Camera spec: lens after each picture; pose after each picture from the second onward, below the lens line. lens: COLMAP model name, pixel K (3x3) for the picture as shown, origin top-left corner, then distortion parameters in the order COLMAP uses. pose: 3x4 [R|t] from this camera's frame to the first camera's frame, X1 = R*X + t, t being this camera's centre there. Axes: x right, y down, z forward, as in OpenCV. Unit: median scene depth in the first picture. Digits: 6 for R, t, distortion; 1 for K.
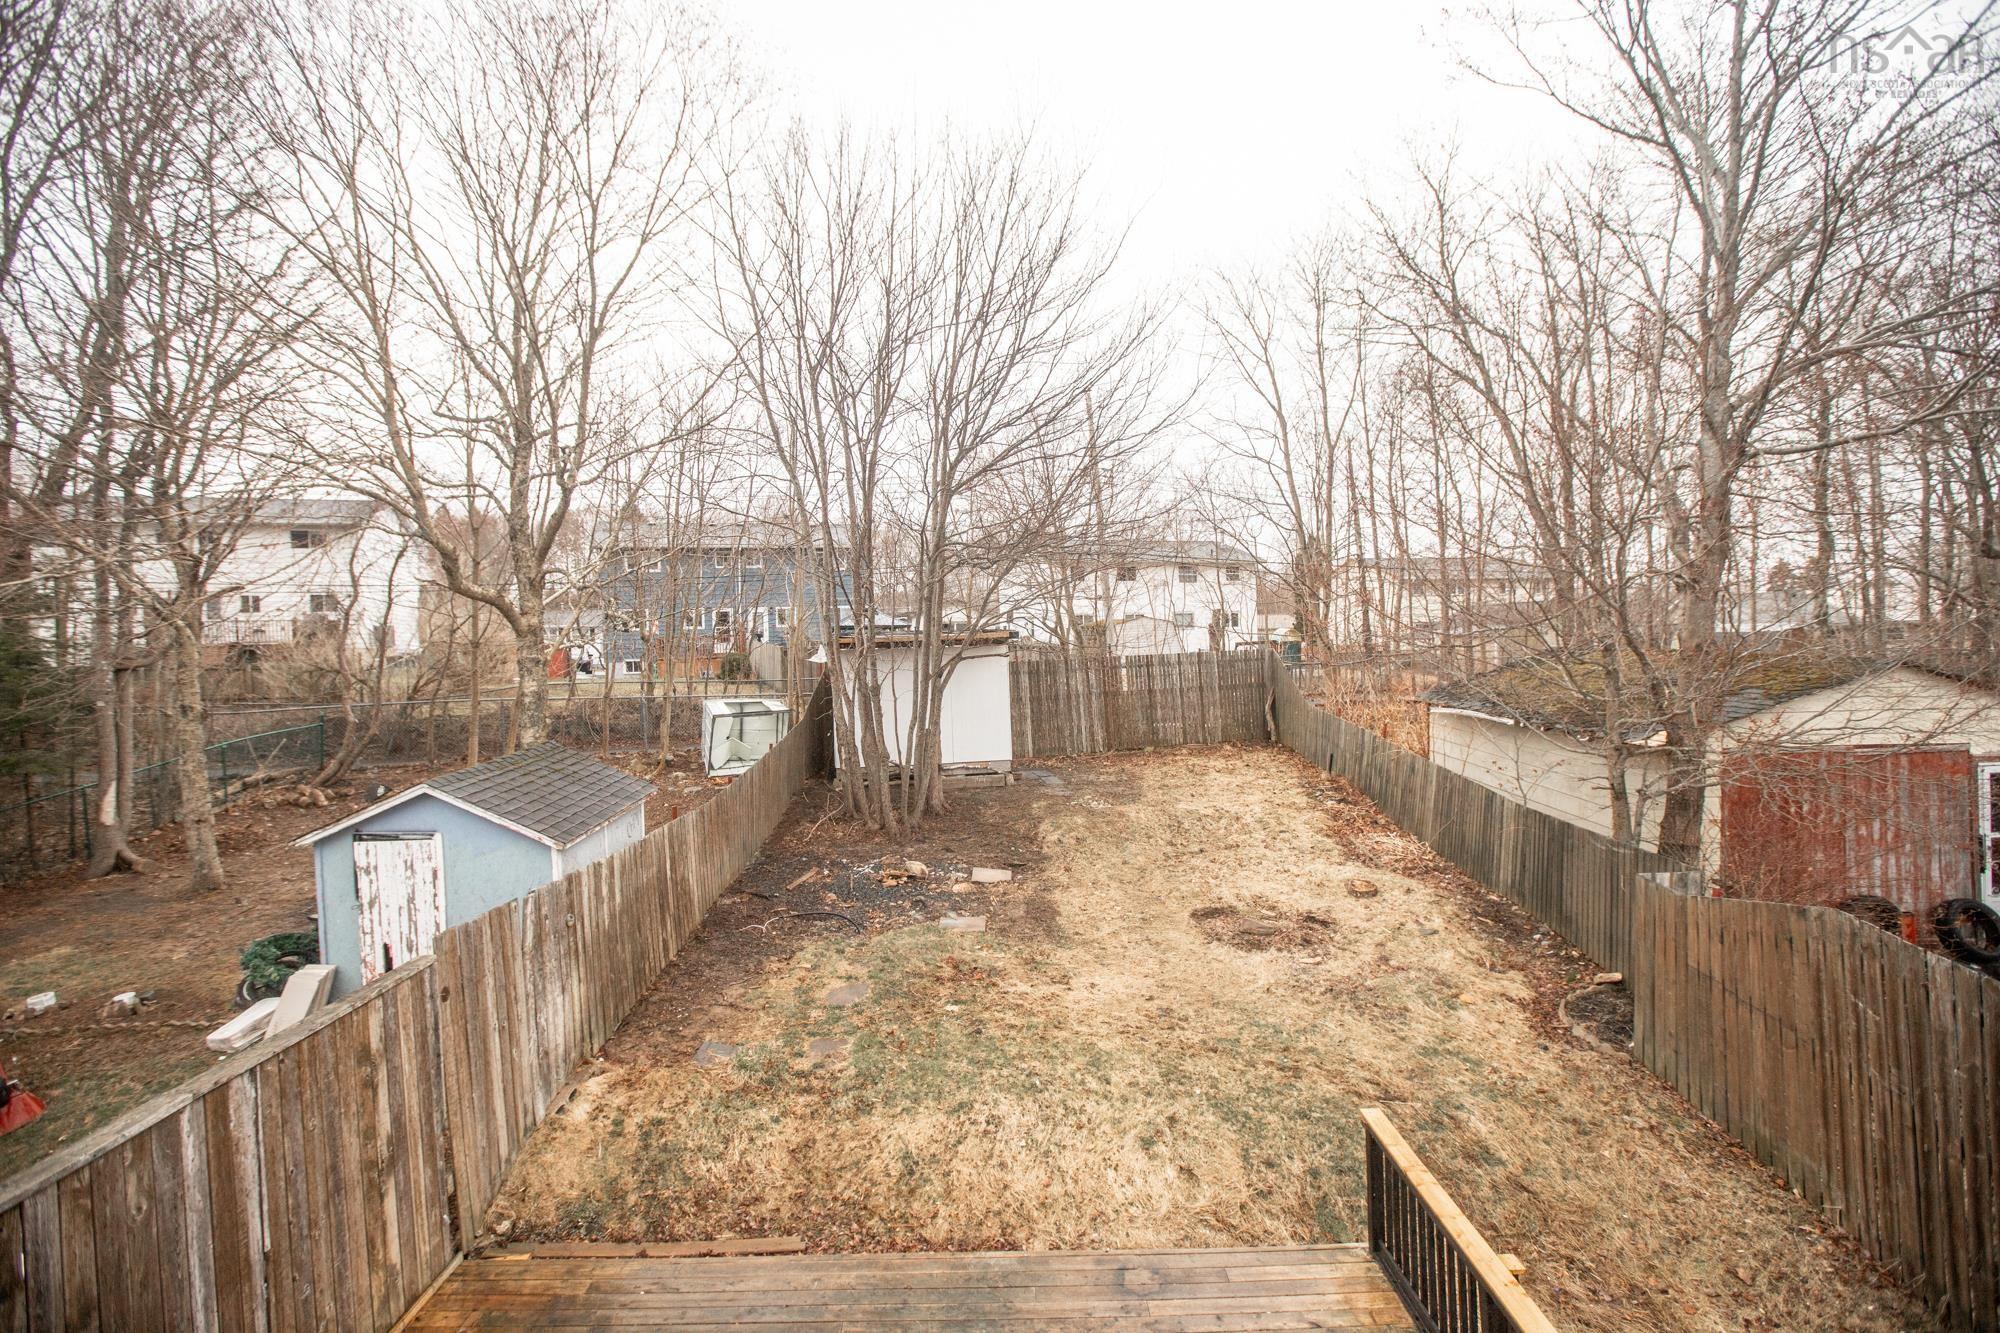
lens RADIAL K [[912.6, 0, 991.4], [0, 912.6, 663.1], [0, 0, 1]] dist [-0.052427, 0.015843]
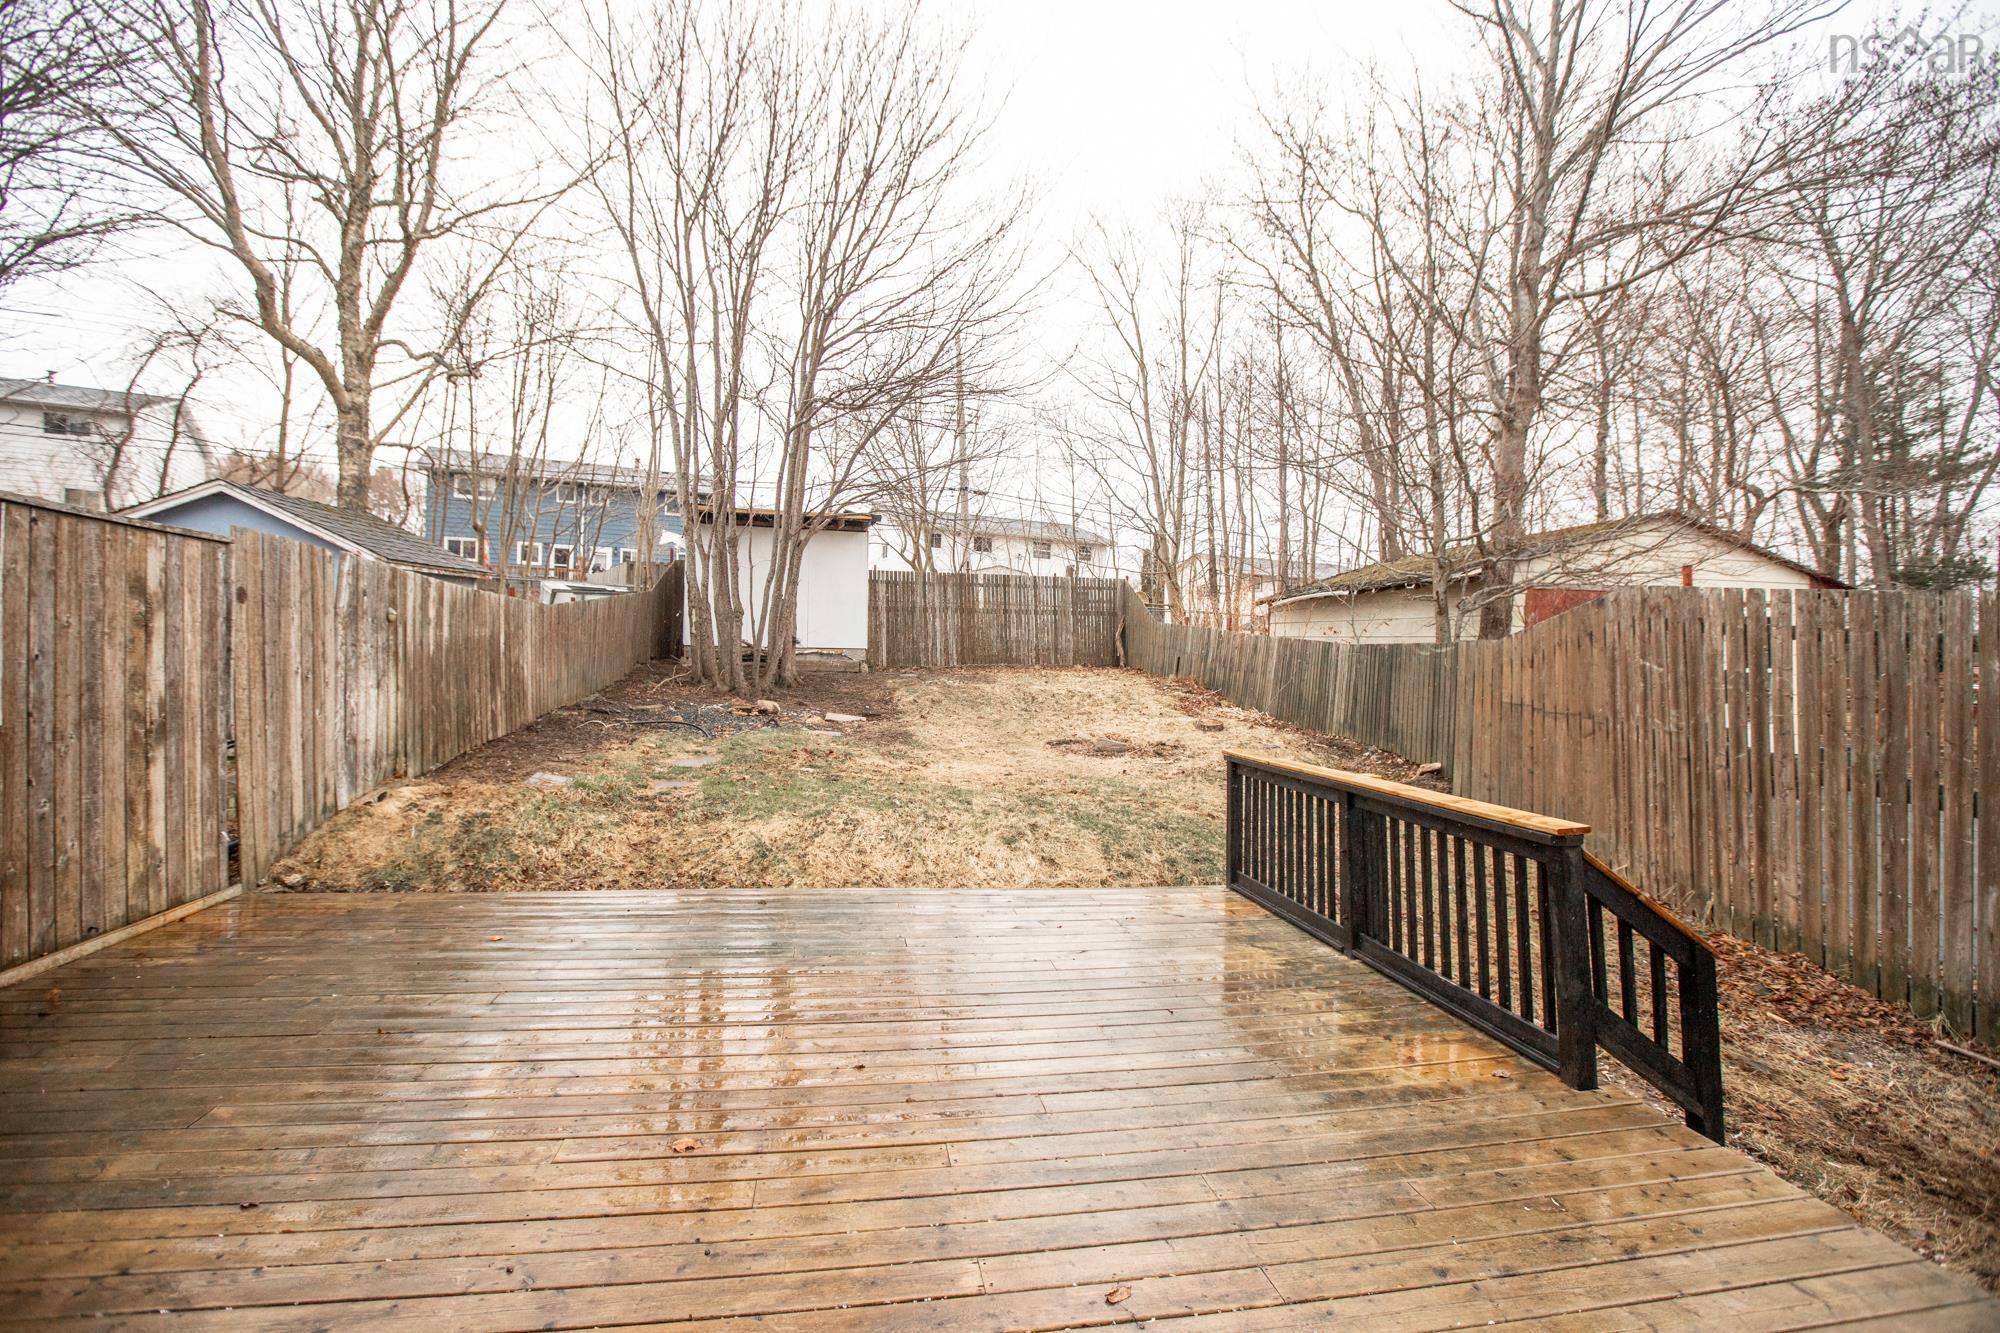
lens RADIAL K [[912.6, 0, 991.8], [0, 912.6, 670.5], [0, 0, 1]] dist [-0.052427, 0.015843]
pose [[0.985032, 0.047647, 0.165656, -0.014395], [-0.045654, 0.998832, -0.015816, 0.260020], [-0.166217, 0.008016, 0.986057, 0.009019]]
